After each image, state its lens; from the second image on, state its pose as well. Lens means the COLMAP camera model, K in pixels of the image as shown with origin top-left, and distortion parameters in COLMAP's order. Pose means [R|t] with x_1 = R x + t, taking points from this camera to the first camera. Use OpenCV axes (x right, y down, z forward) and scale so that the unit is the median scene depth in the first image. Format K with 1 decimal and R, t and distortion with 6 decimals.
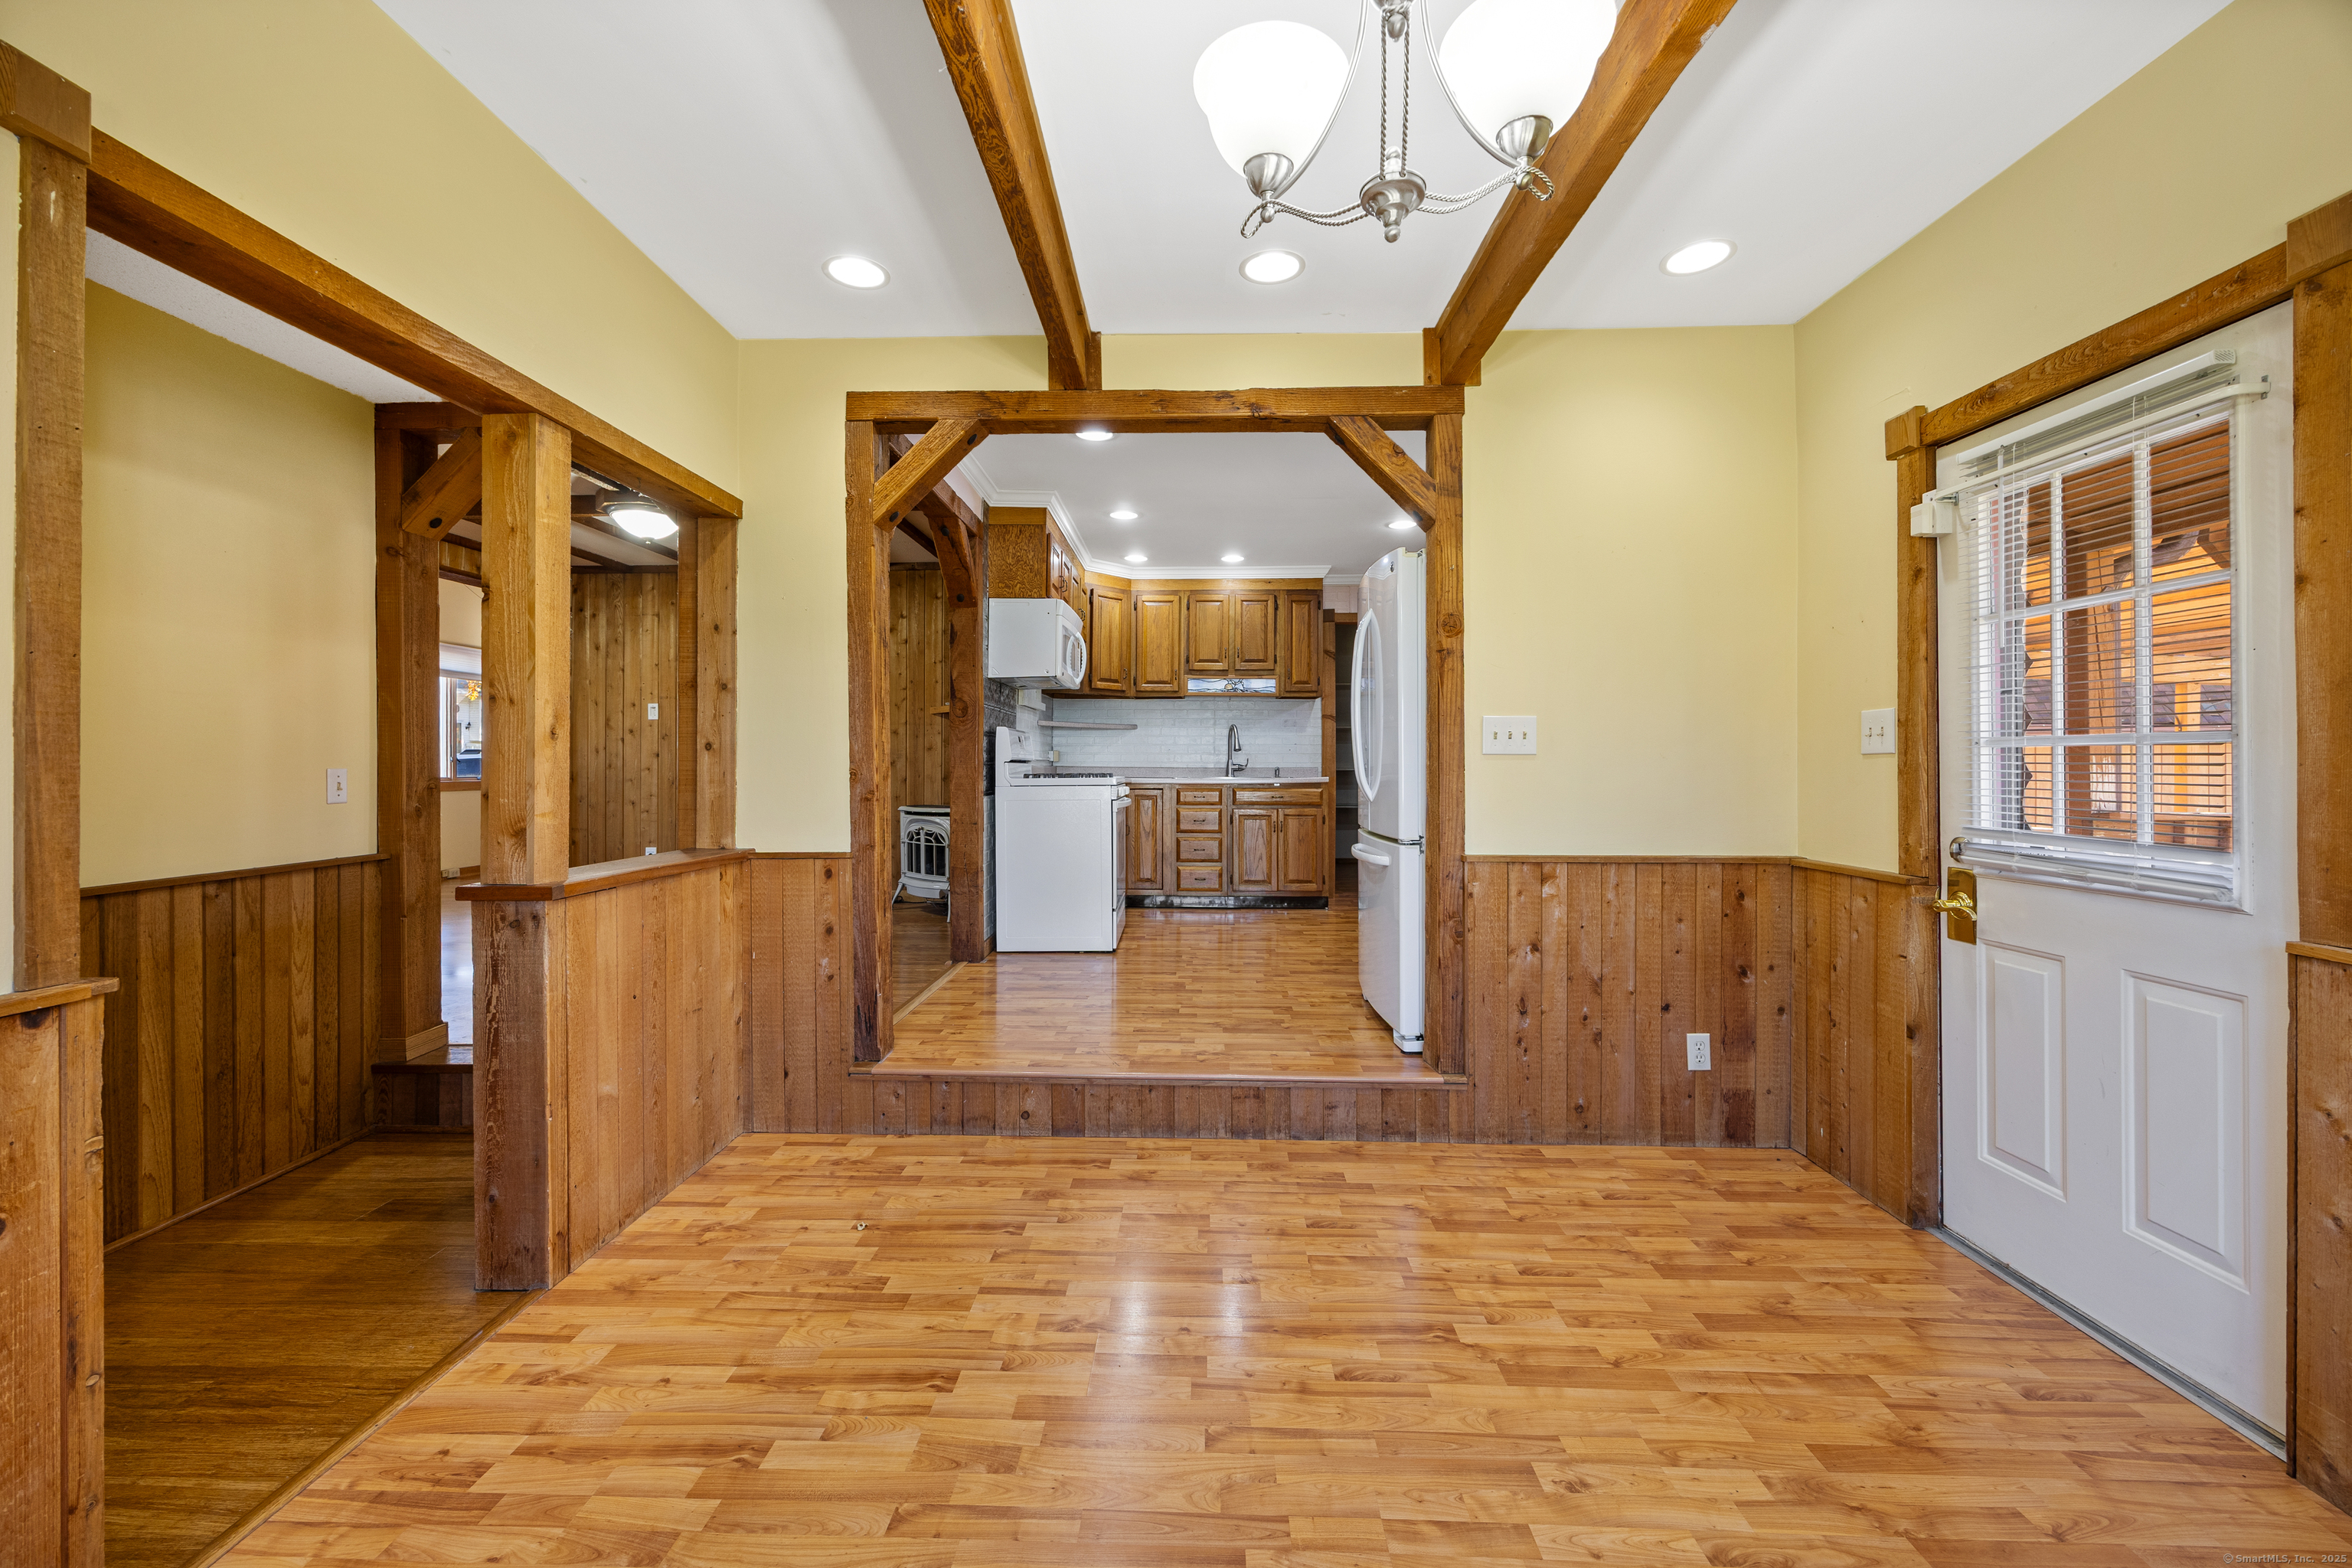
lens RADIAL K [[910.3, 0, 1168.4], [0, 910.3, 764.0], [0, 0, 1]] dist [-0.000372, -0.001661]
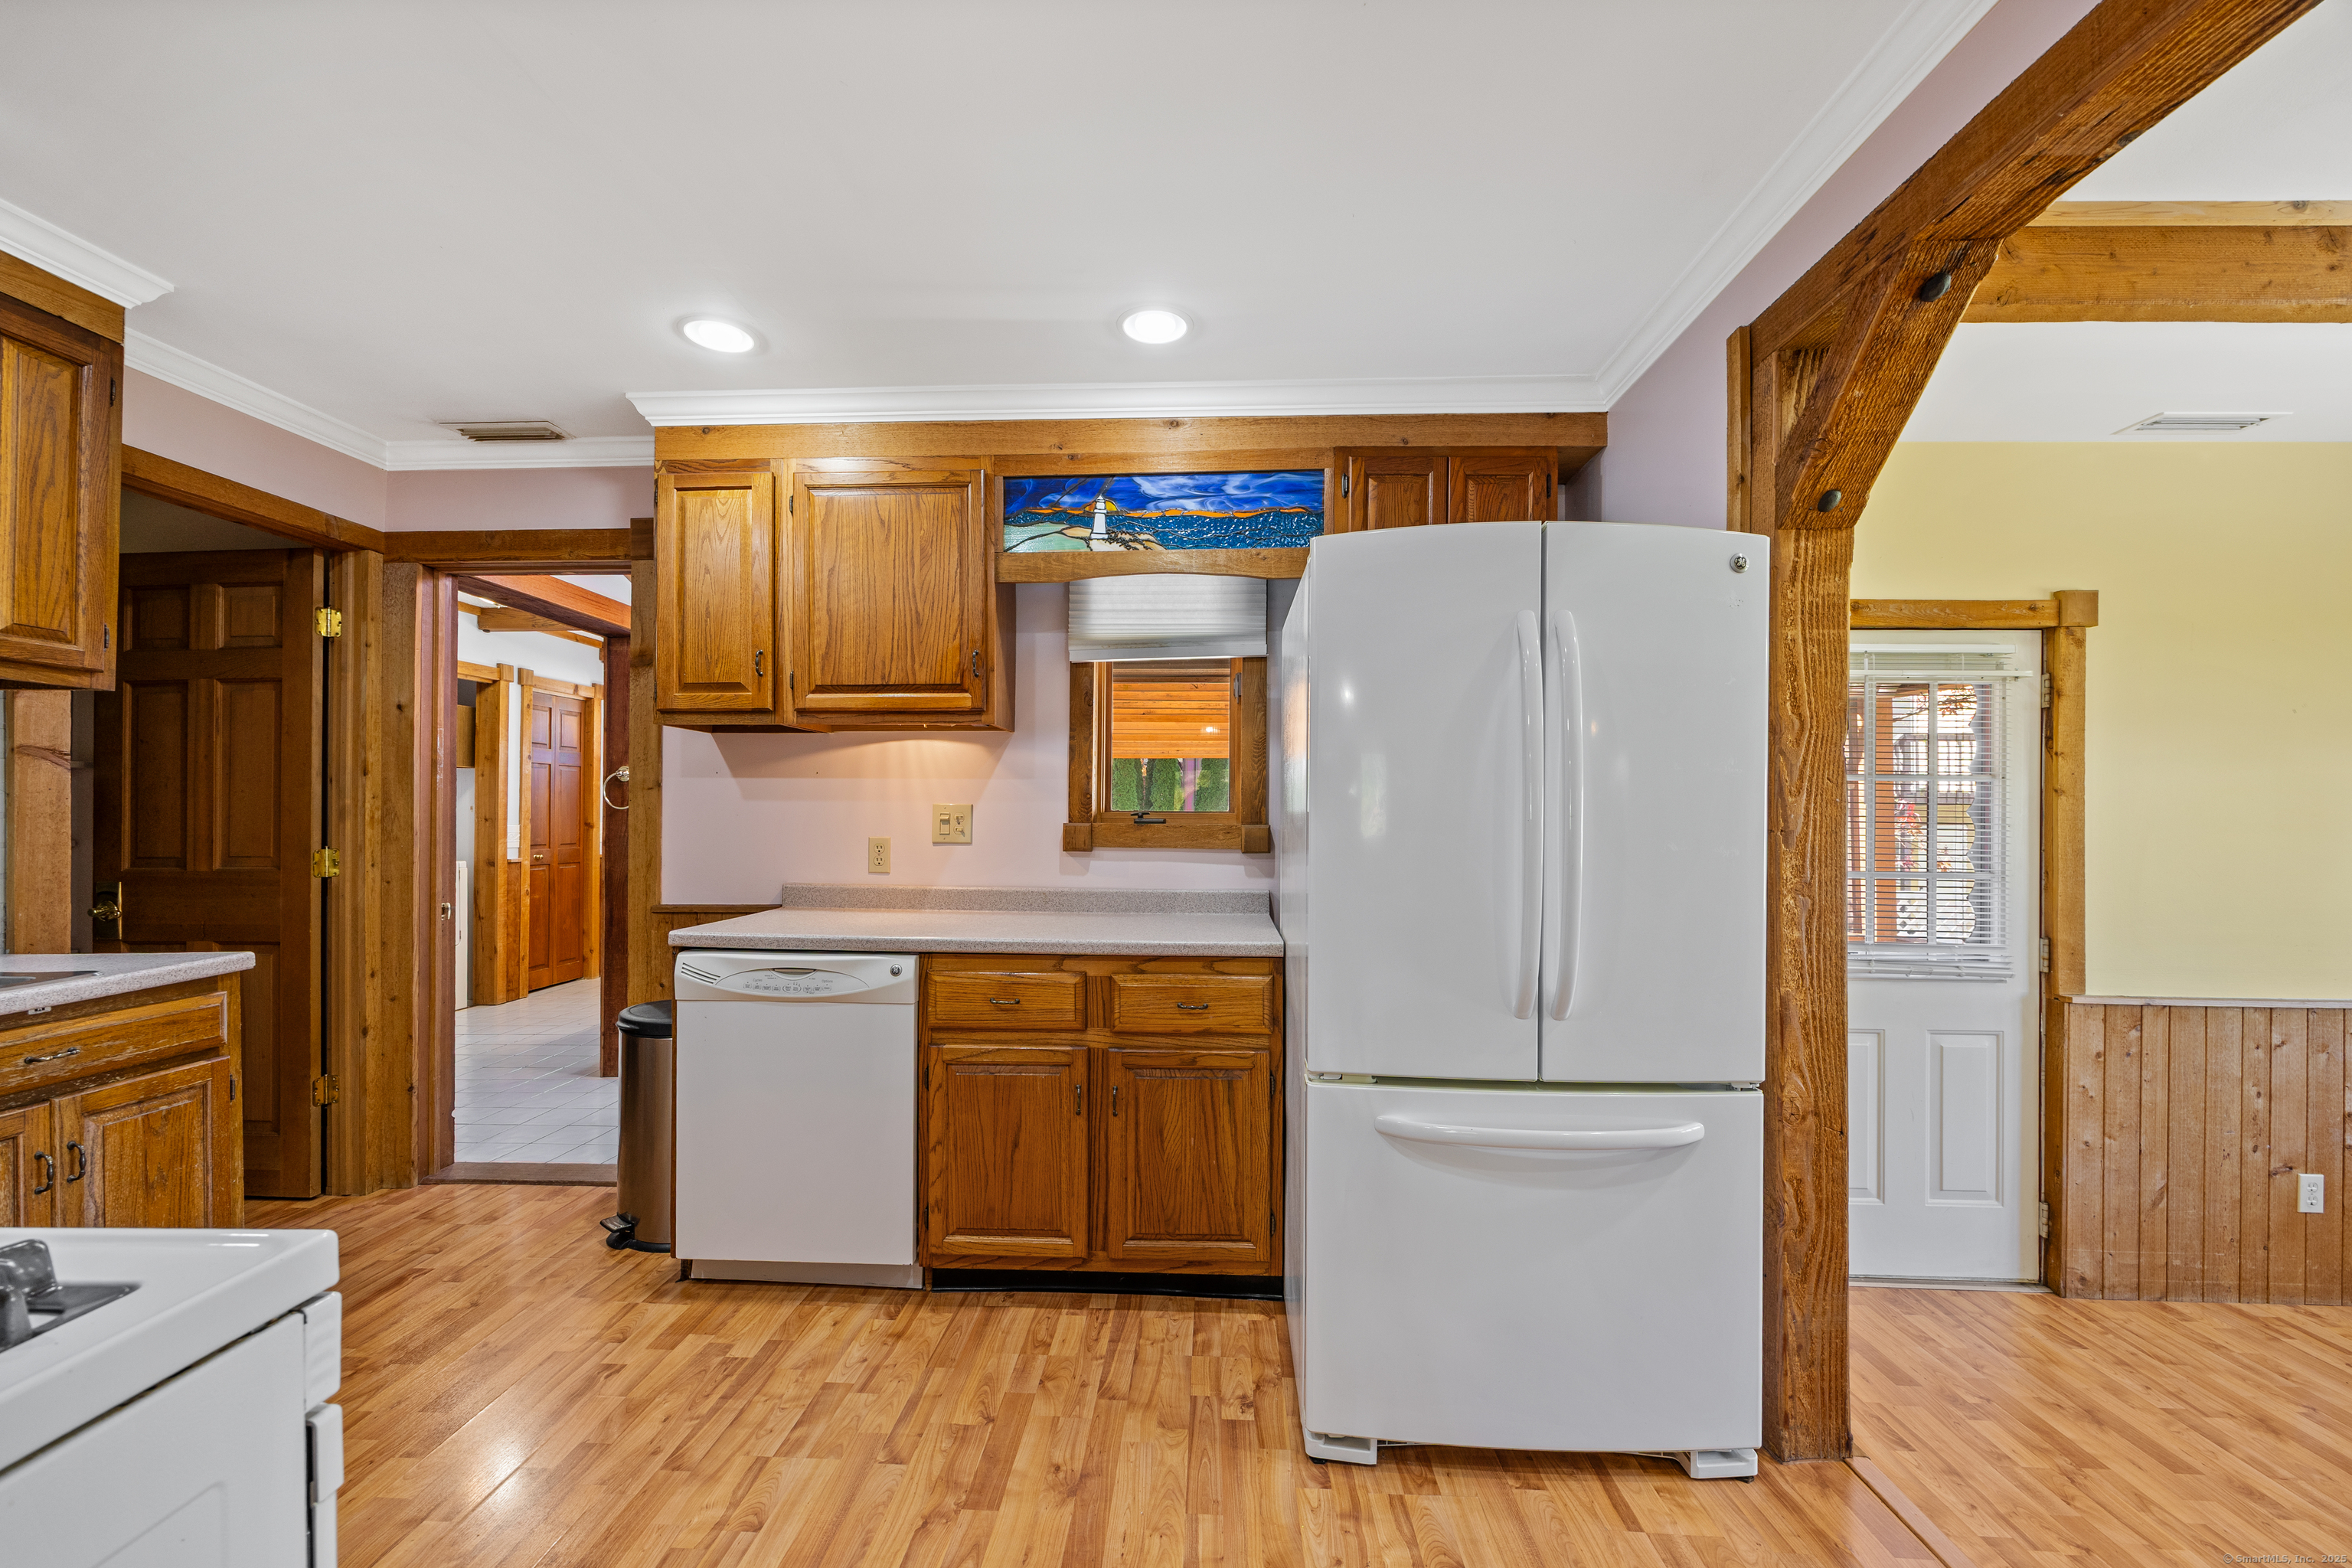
lens RADIAL K [[910.3, 0, 1164.1], [0, 910.3, 807.1], [0, 0, 1]] dist [-0.000372, -0.001661]
pose [[0.024397, 0.006950, 0.999678, -0.135765], [-0.006183, 0.999958, -0.006801, -0.034636], [-0.999683, -0.006015, 0.024439, 0.632053]]
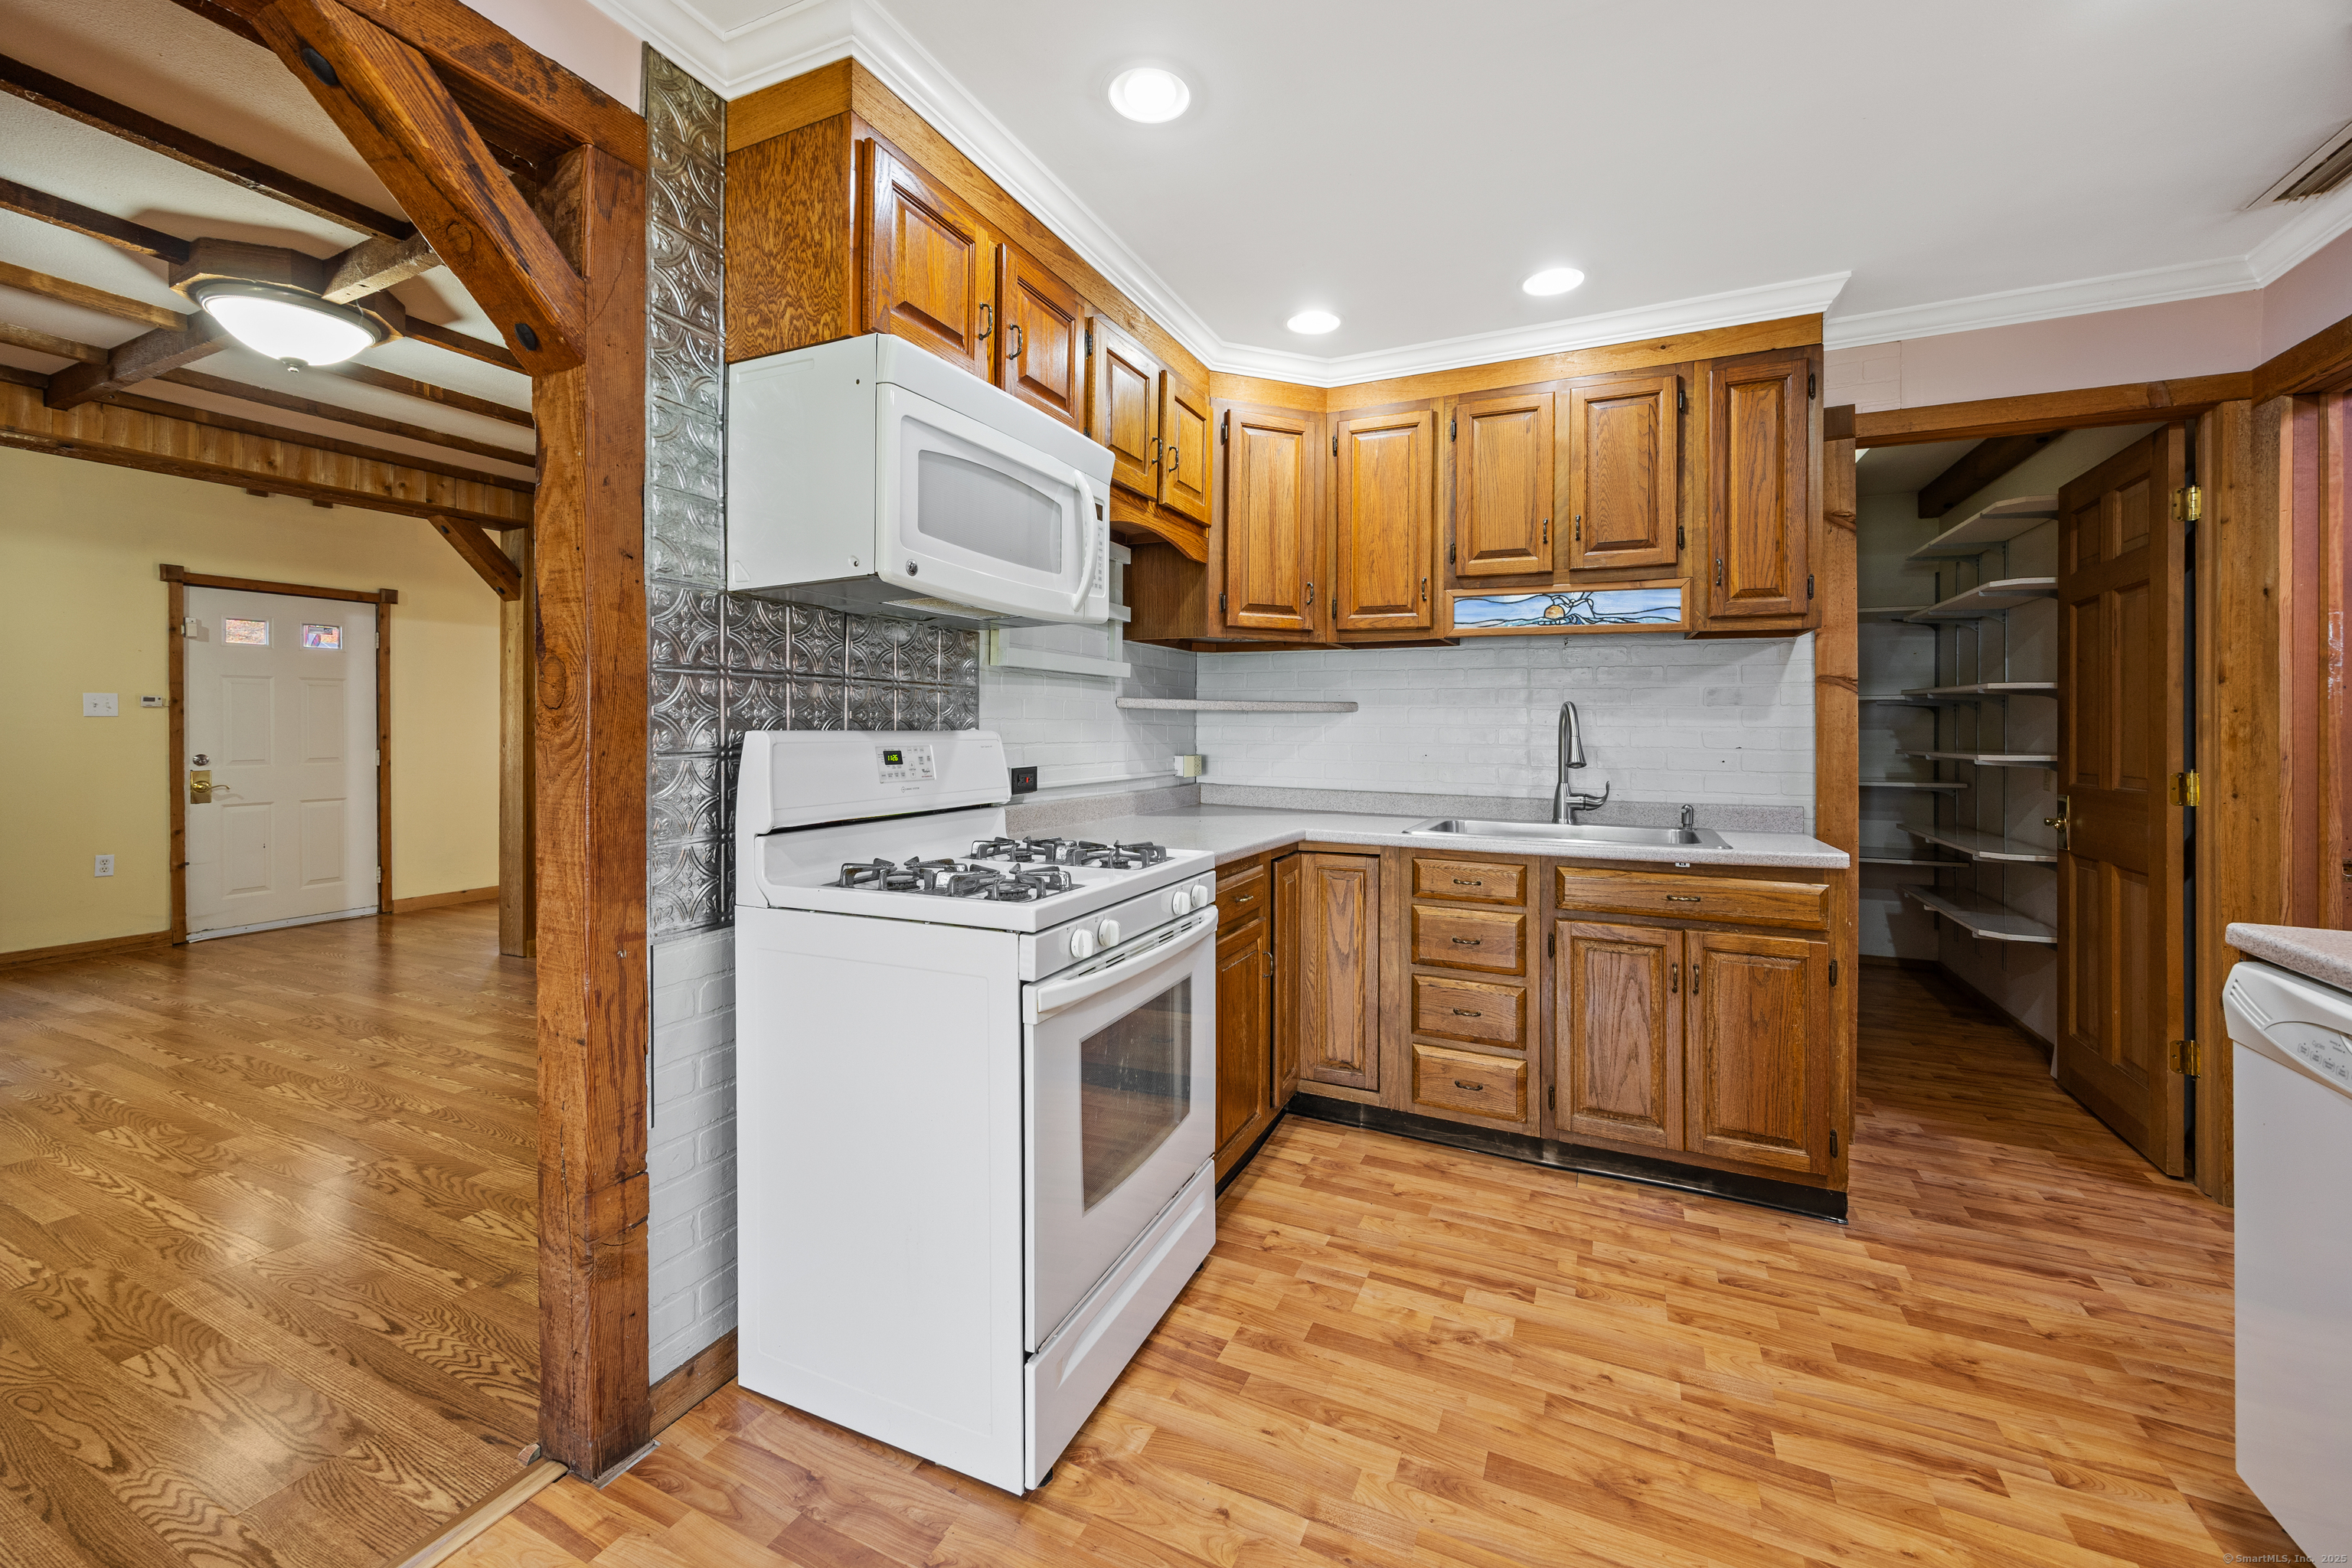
lens RADIAL K [[910.3, 0, 1162.2], [0, 910.3, 730.9], [0, 0, 1]] dist [-0.000372, -0.001661]
pose [[0.920332, 0.007380, -0.391068, 0.063430], [-0.003719, 0.999942, 0.010117, -0.034040], [0.391120, -0.007857, 0.920306, 0.538297]]
